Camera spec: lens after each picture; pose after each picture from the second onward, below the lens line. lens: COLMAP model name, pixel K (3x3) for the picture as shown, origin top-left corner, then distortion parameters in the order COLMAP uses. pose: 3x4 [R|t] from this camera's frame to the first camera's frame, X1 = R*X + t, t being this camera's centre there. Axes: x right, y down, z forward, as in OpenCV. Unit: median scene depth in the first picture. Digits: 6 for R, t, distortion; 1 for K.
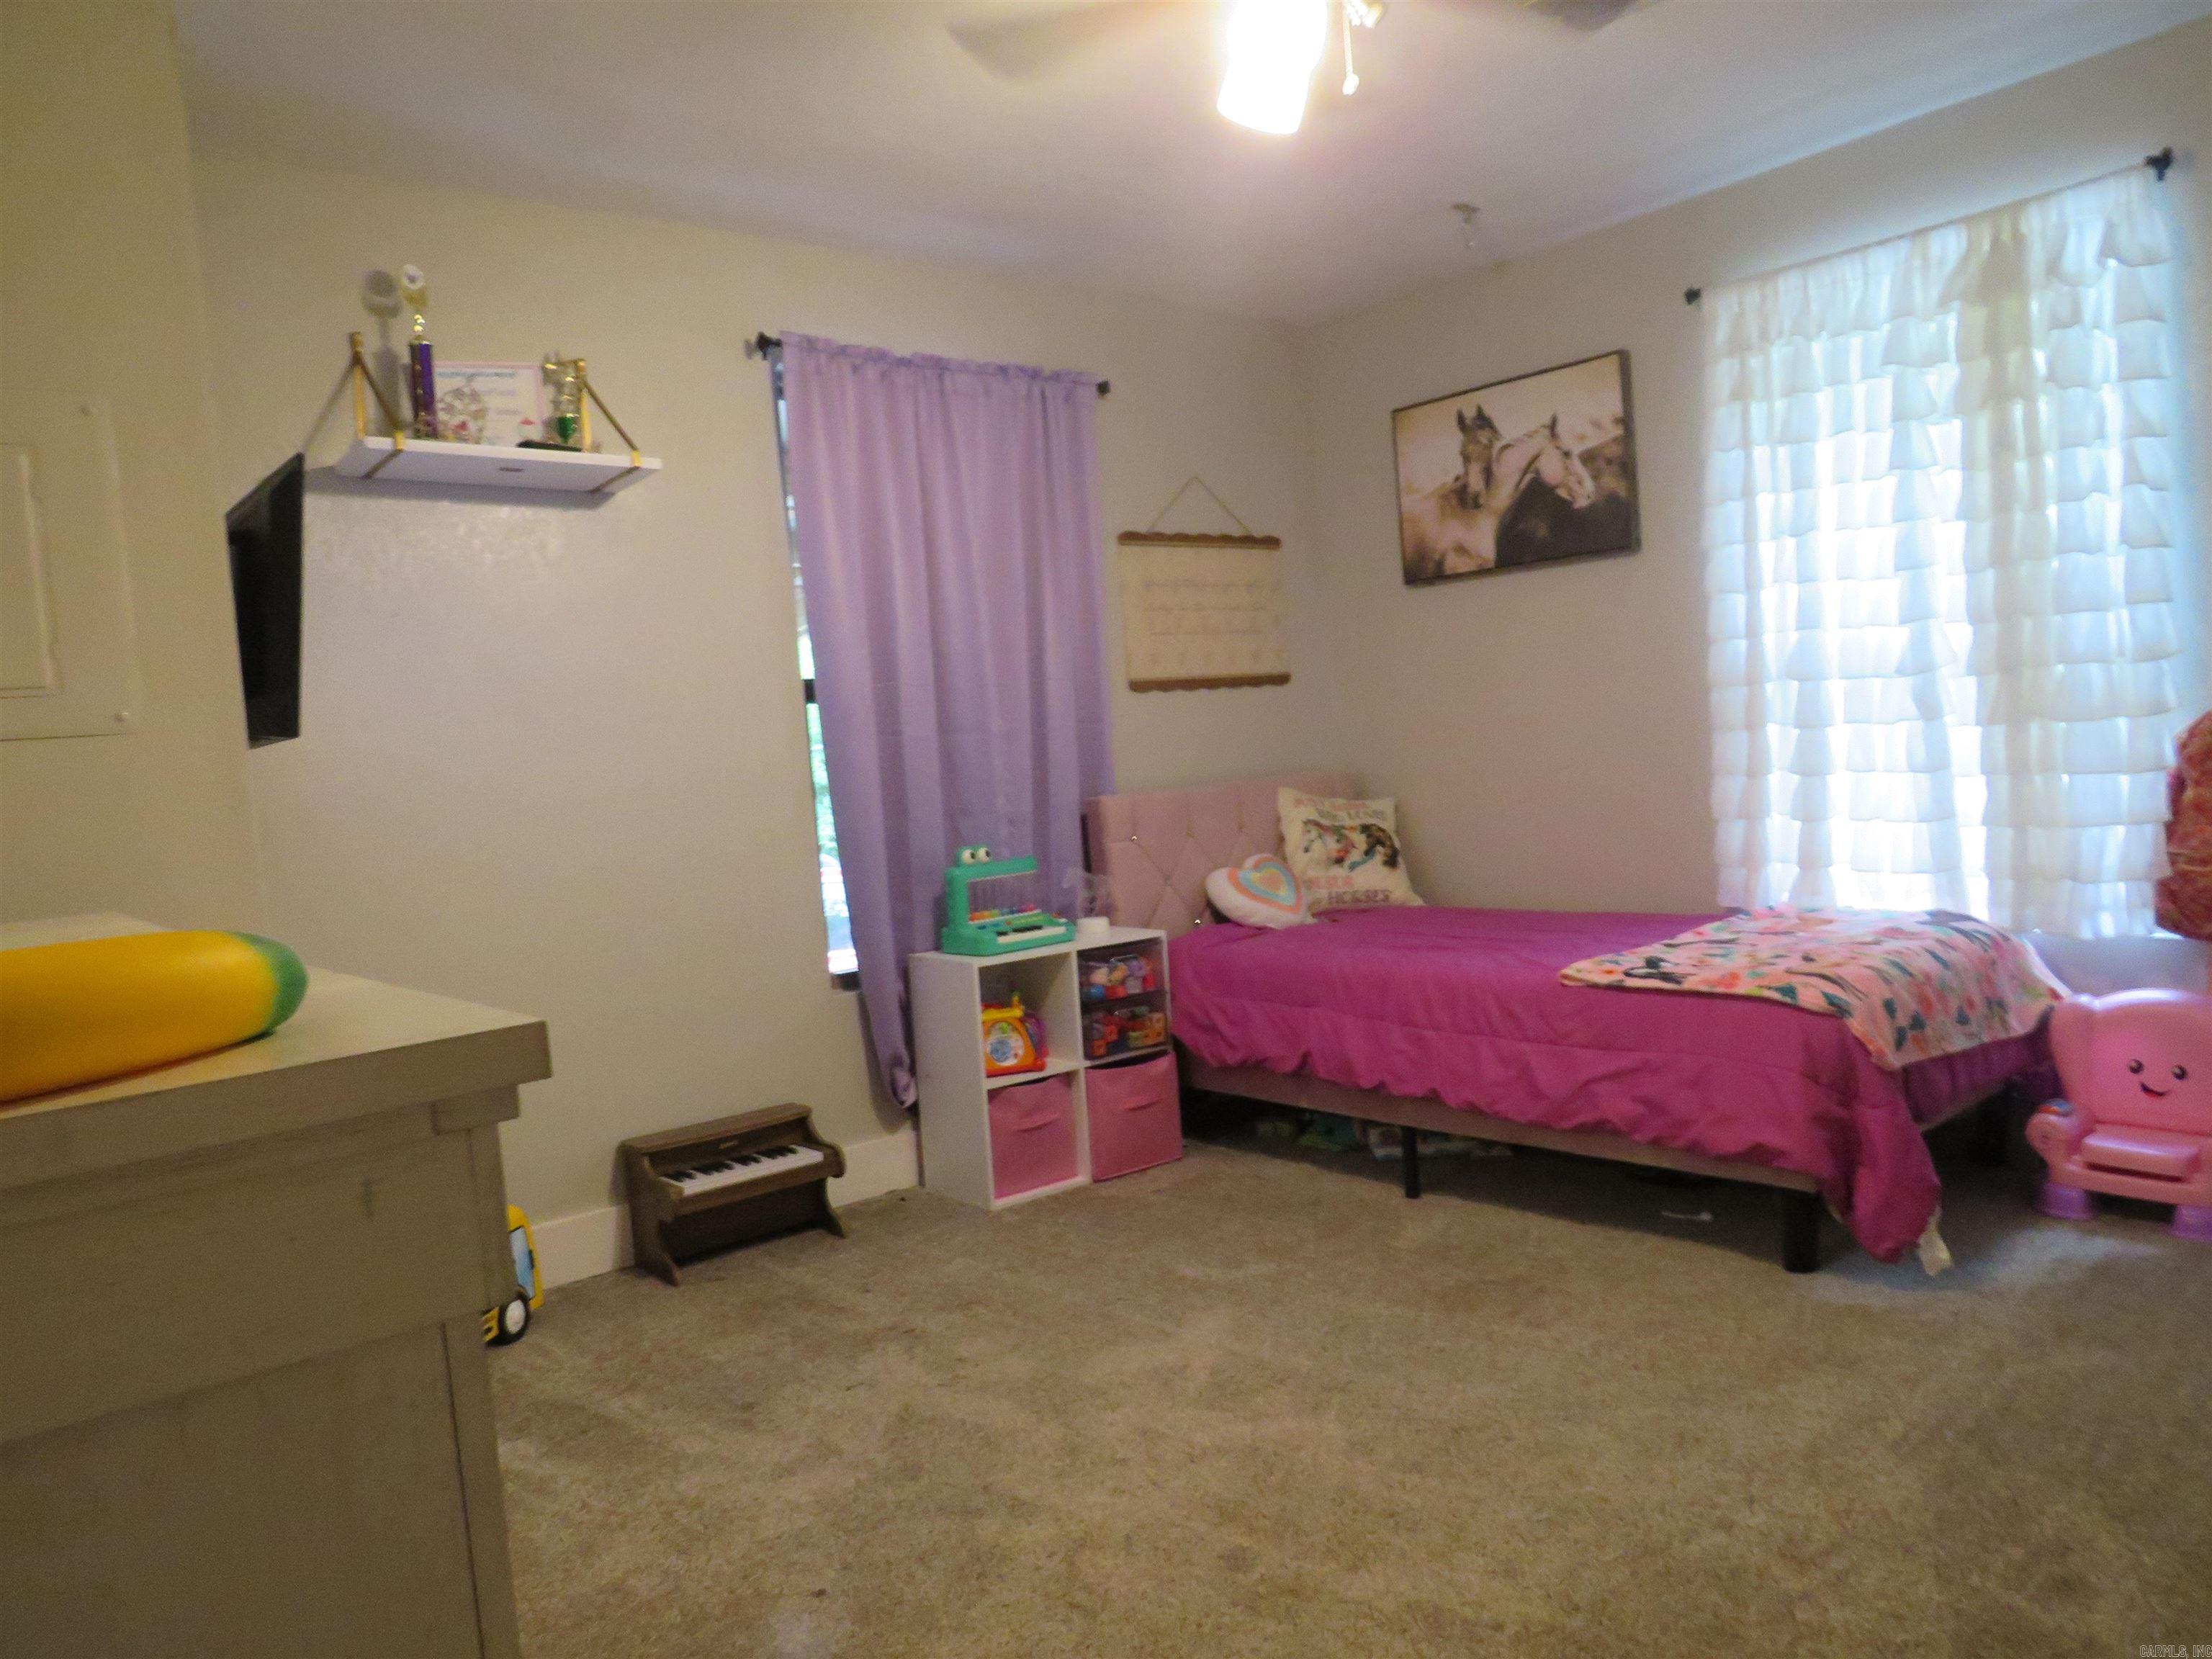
lens RADIAL K [[1562.4, 0, 1095.2], [0, 1562.4, 833.1], [0, 0, 1]] dist [-0.035426, 0.018896]
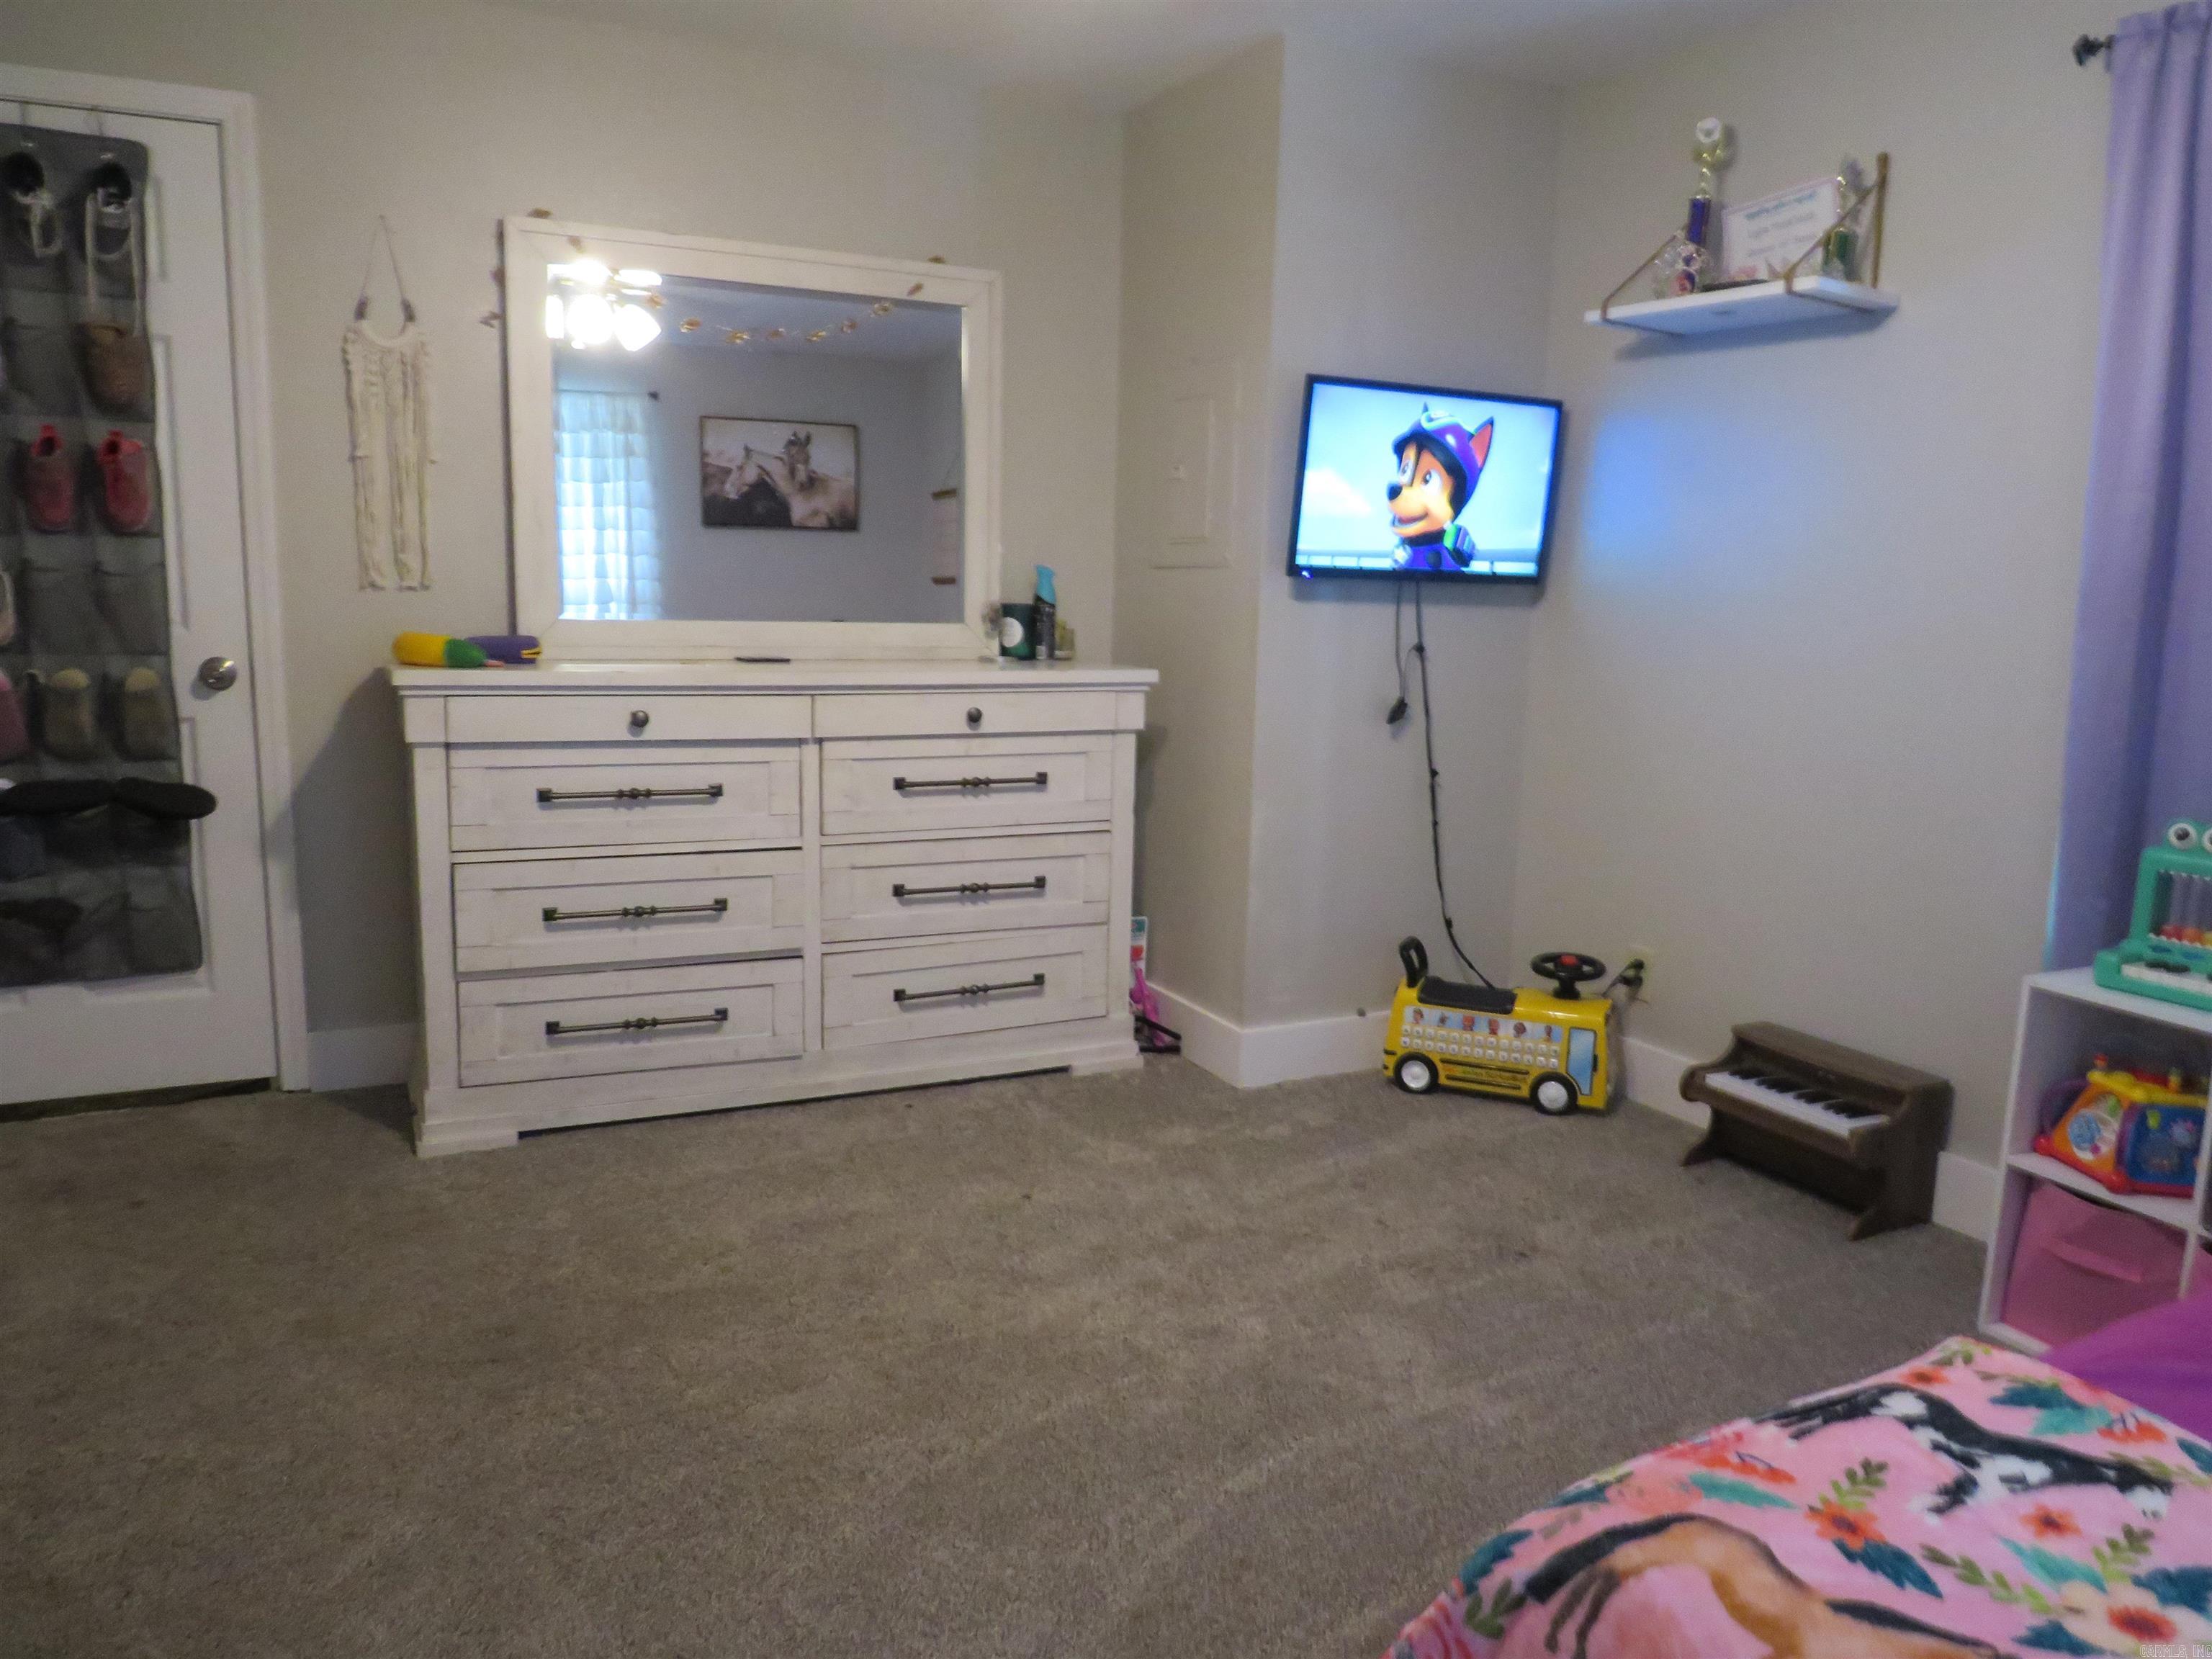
lens RADIAL K [[1562.4, 0, 1095.2], [0, 1562.4, 833.1], [0, 0, 1]] dist [-0.035426, 0.018896]
pose [[-0.226427, 0.226418, -0.947347, 0.715464], [-0.064547, 0.966981, 0.246538, -0.131319], [0.971887, 0.116972, -0.204336, 0.848267]]
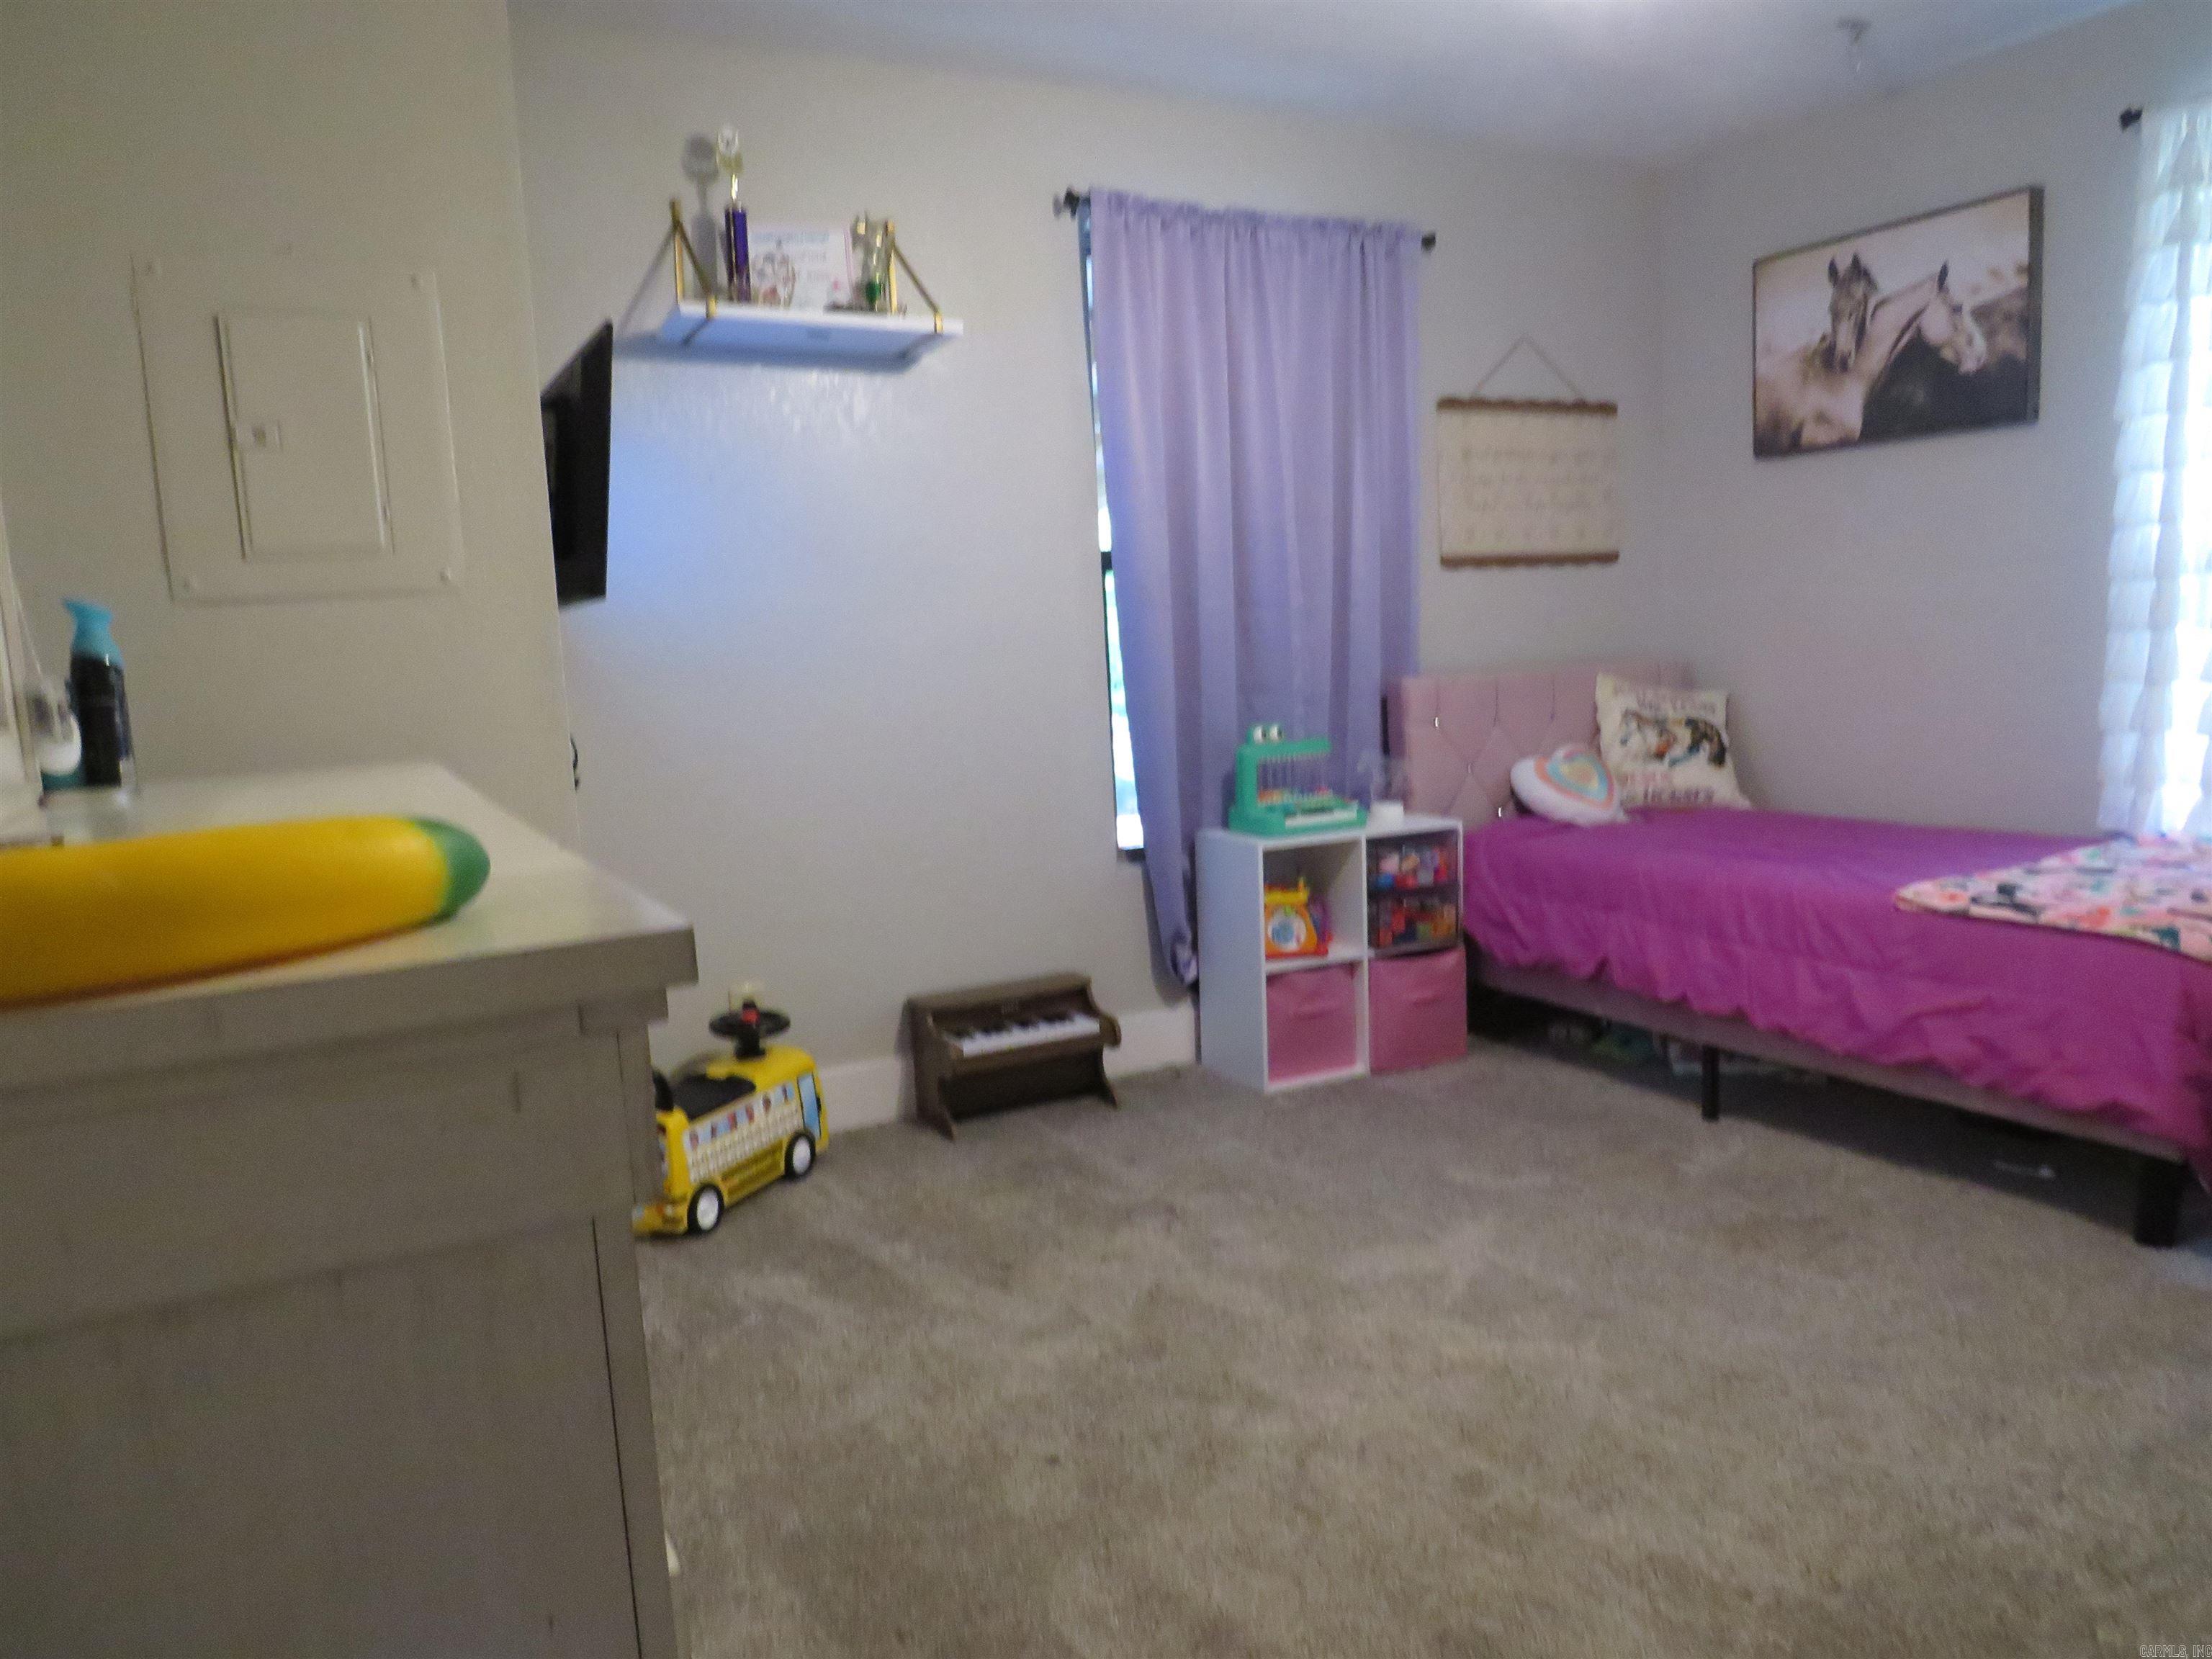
lens RADIAL K [[1562.4, 0, 1095.2], [0, 1562.4, 833.1], [0, 0, 1]] dist [-0.035426, 0.018896]
pose [[0.978221, 0.055129, -0.200109, 0.019940], [-0.037967, 0.995342, 0.088612, -0.007796], [0.204062, -0.079084, 0.975758, 0.023984]]
